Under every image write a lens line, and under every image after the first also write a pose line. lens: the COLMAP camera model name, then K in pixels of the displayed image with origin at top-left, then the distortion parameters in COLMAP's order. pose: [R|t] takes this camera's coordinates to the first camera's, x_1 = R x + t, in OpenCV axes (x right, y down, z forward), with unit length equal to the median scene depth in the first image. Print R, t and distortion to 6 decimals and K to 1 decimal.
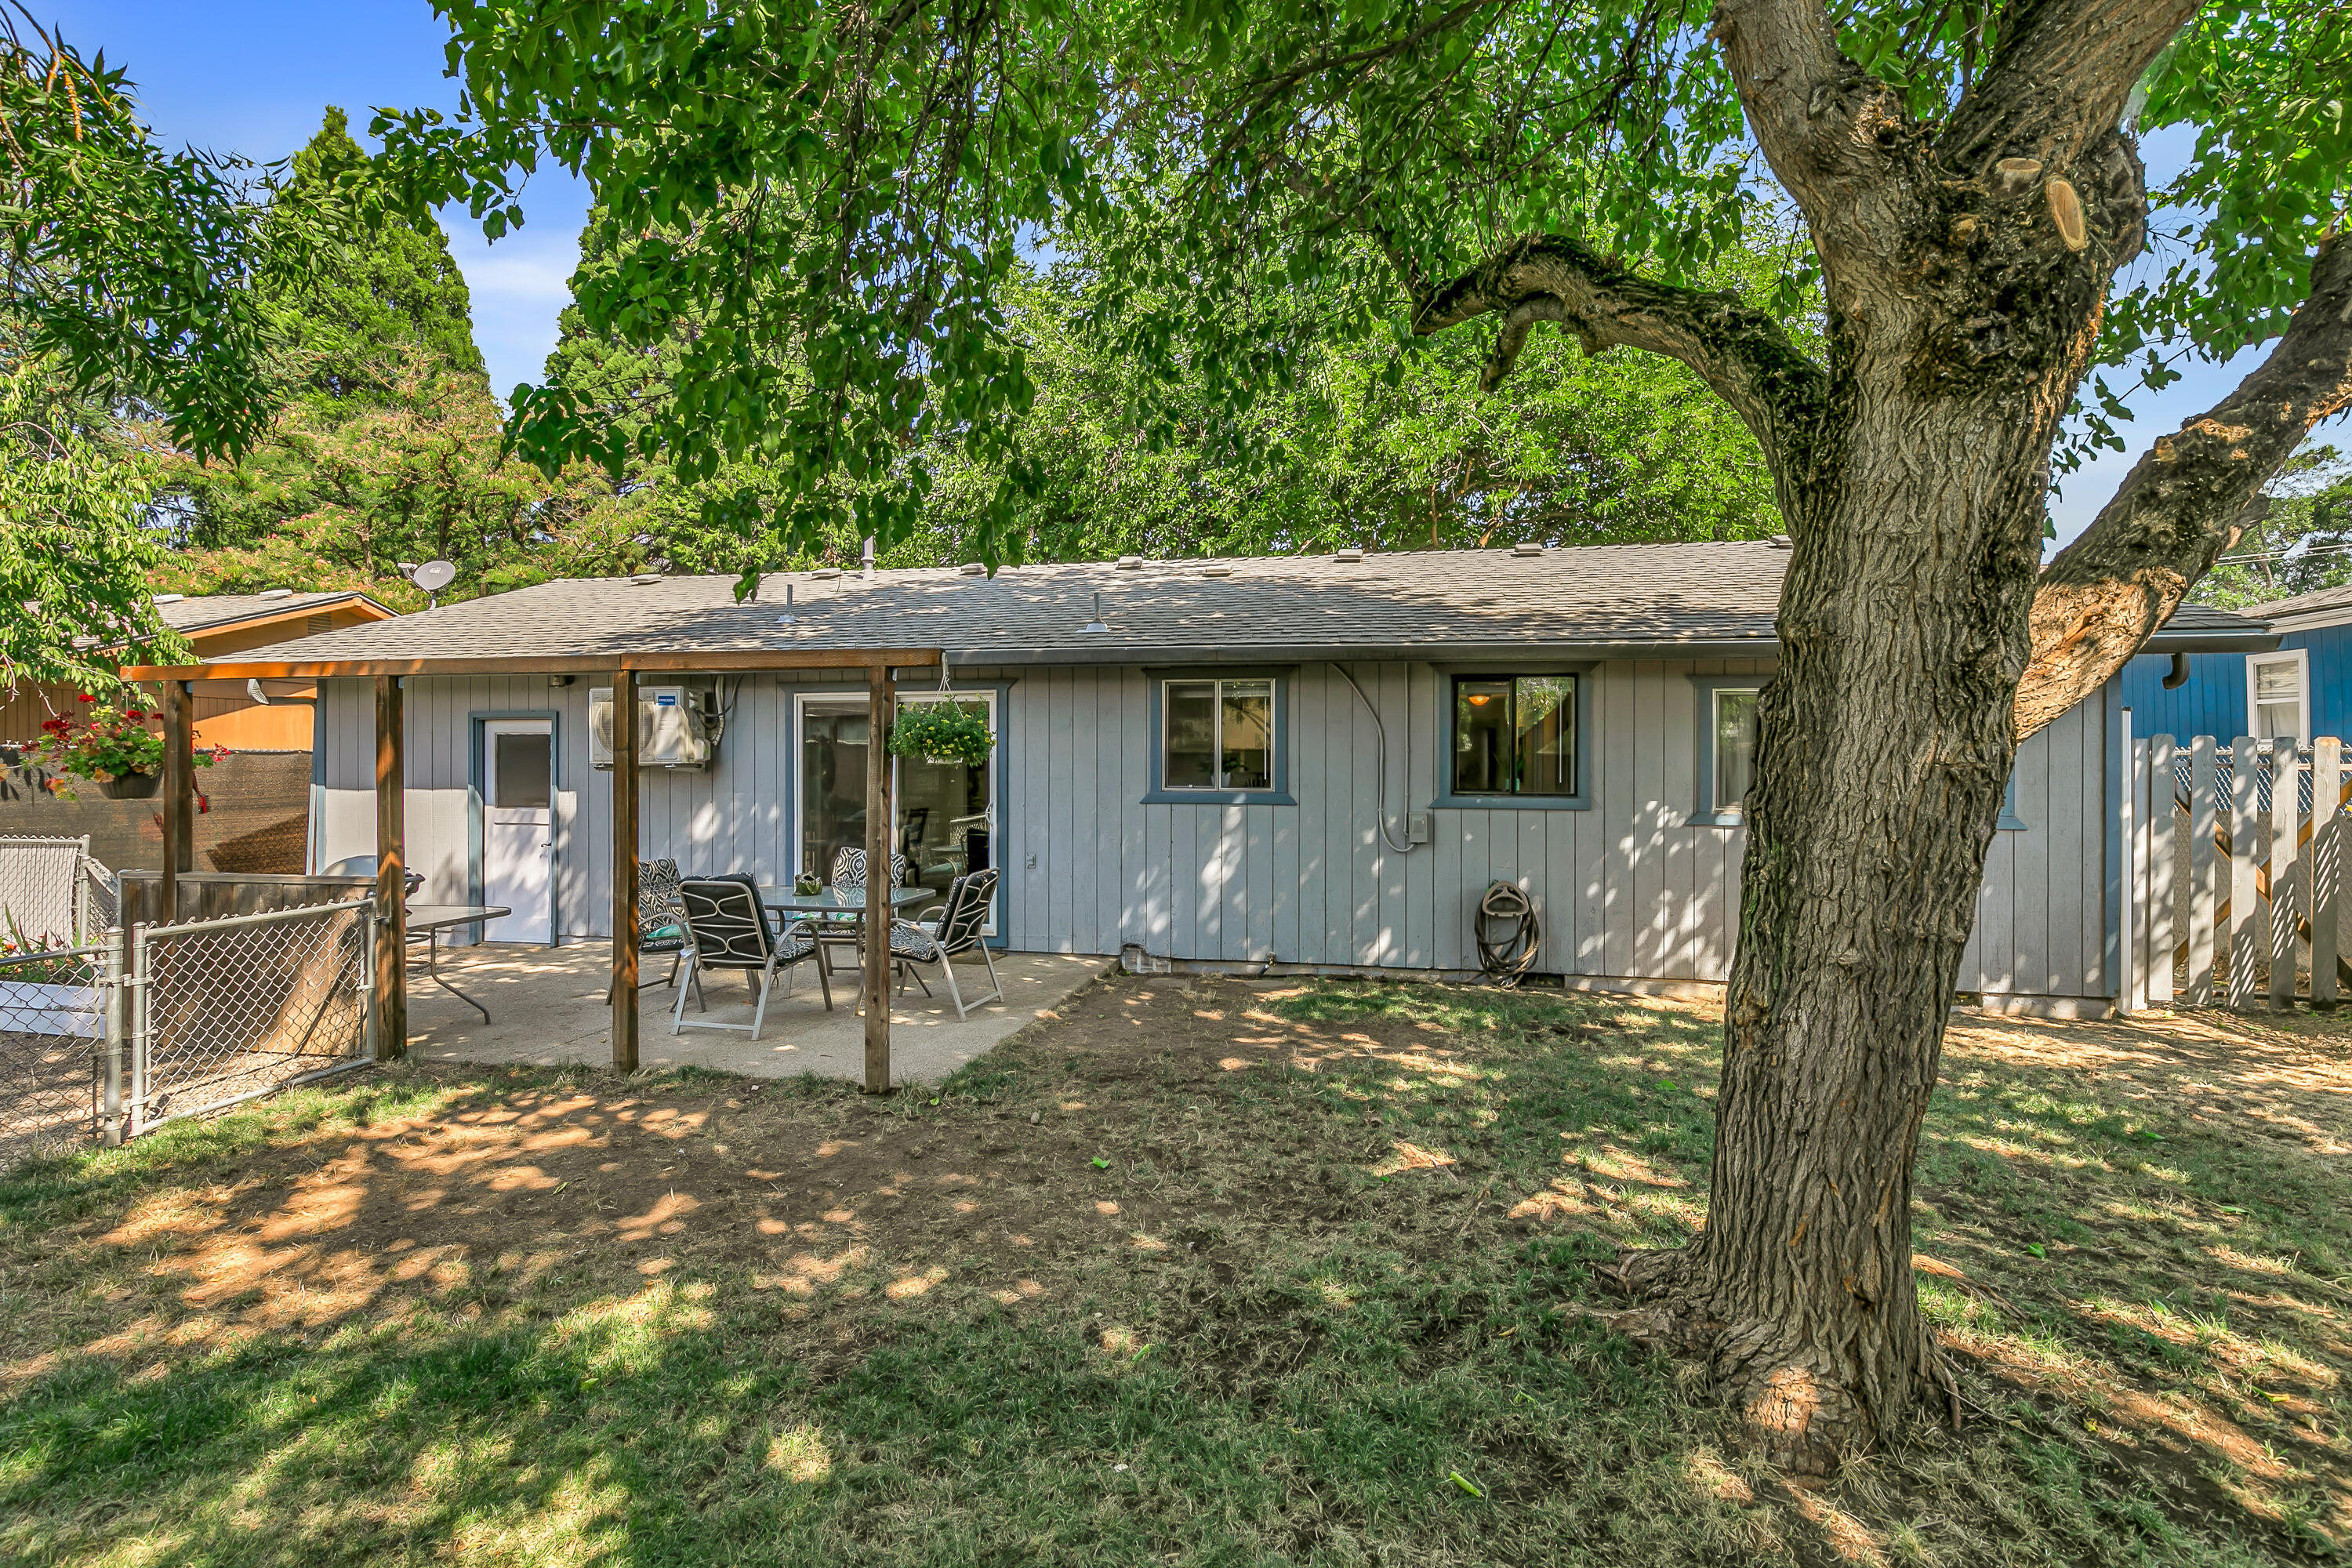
lens RADIAL K [[1082.8, 0, 1205.8], [0, 1082.8, 786.2], [0, 0, 1]] dist [0.015361, -0.000102]
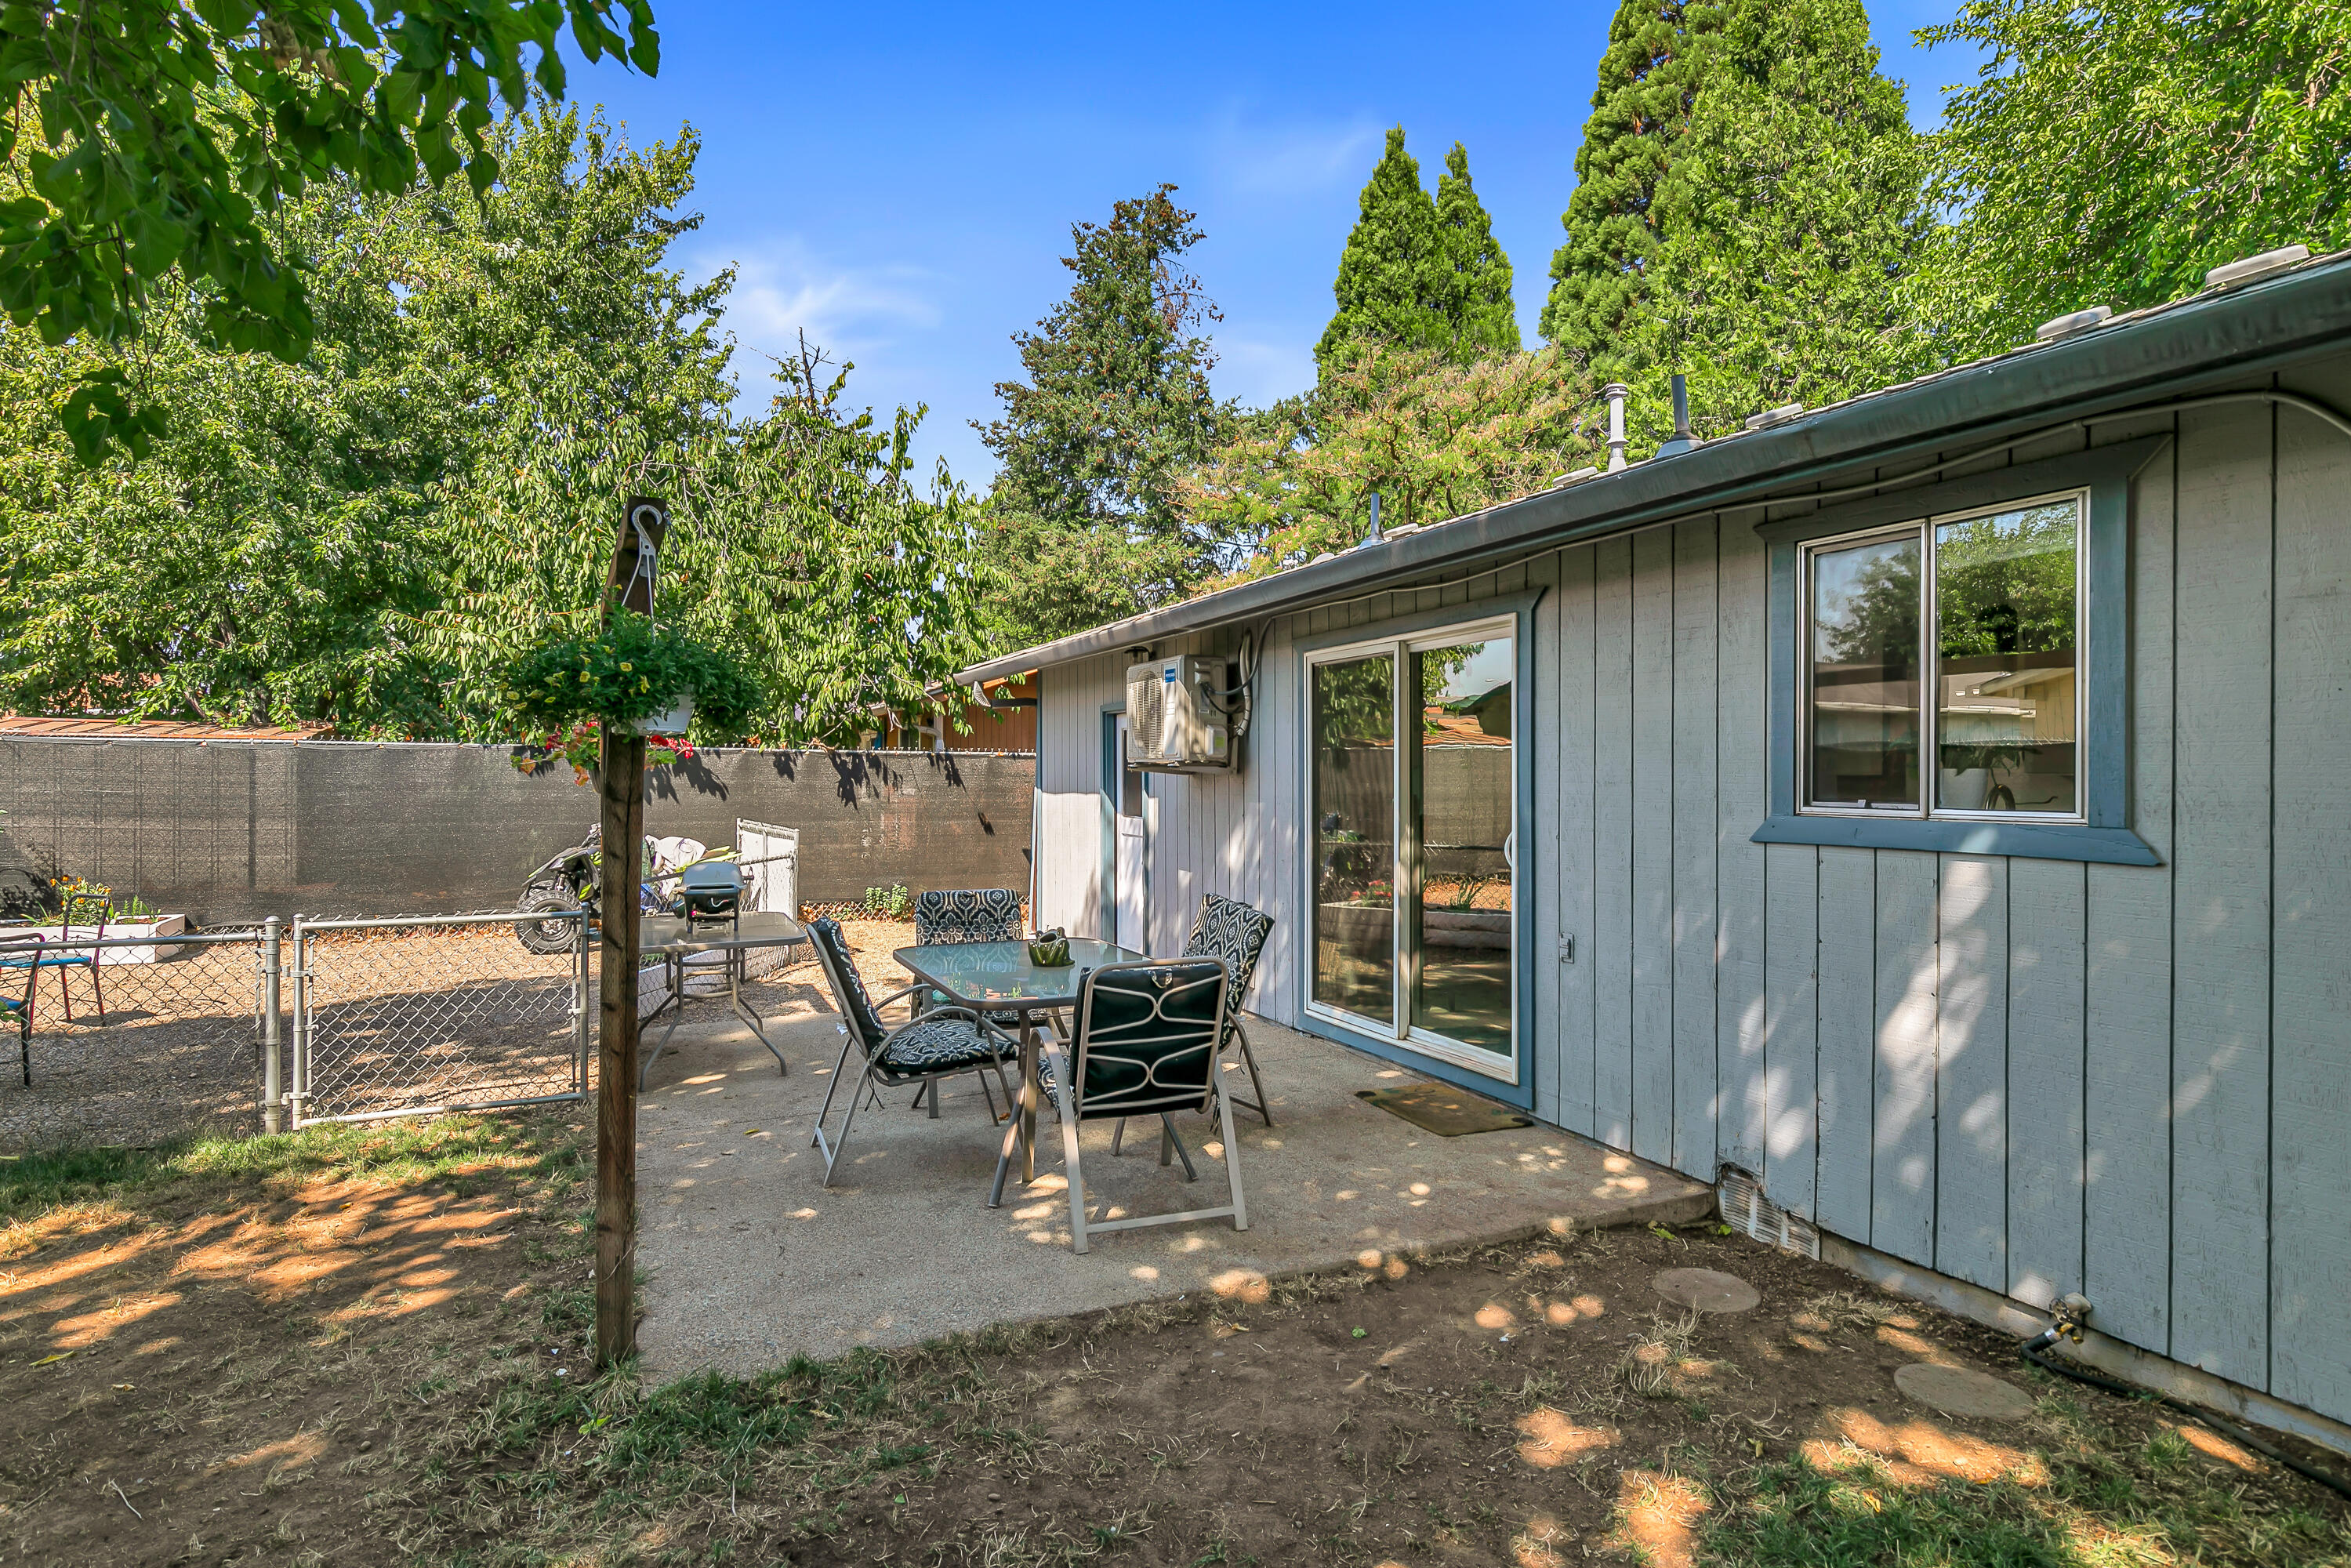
lens RADIAL K [[1288.2, 0, 1175.5], [0, 1288.2, 784.0], [0, 0, 1]] dist [0.005633, 0.000978]
pose [[0.579299, 0.004462, -0.815103, 0.227193], [-0.019911, 0.999764, -0.008678, 0.001982], [0.814872, 0.021257, 0.579251, 0.527190]]
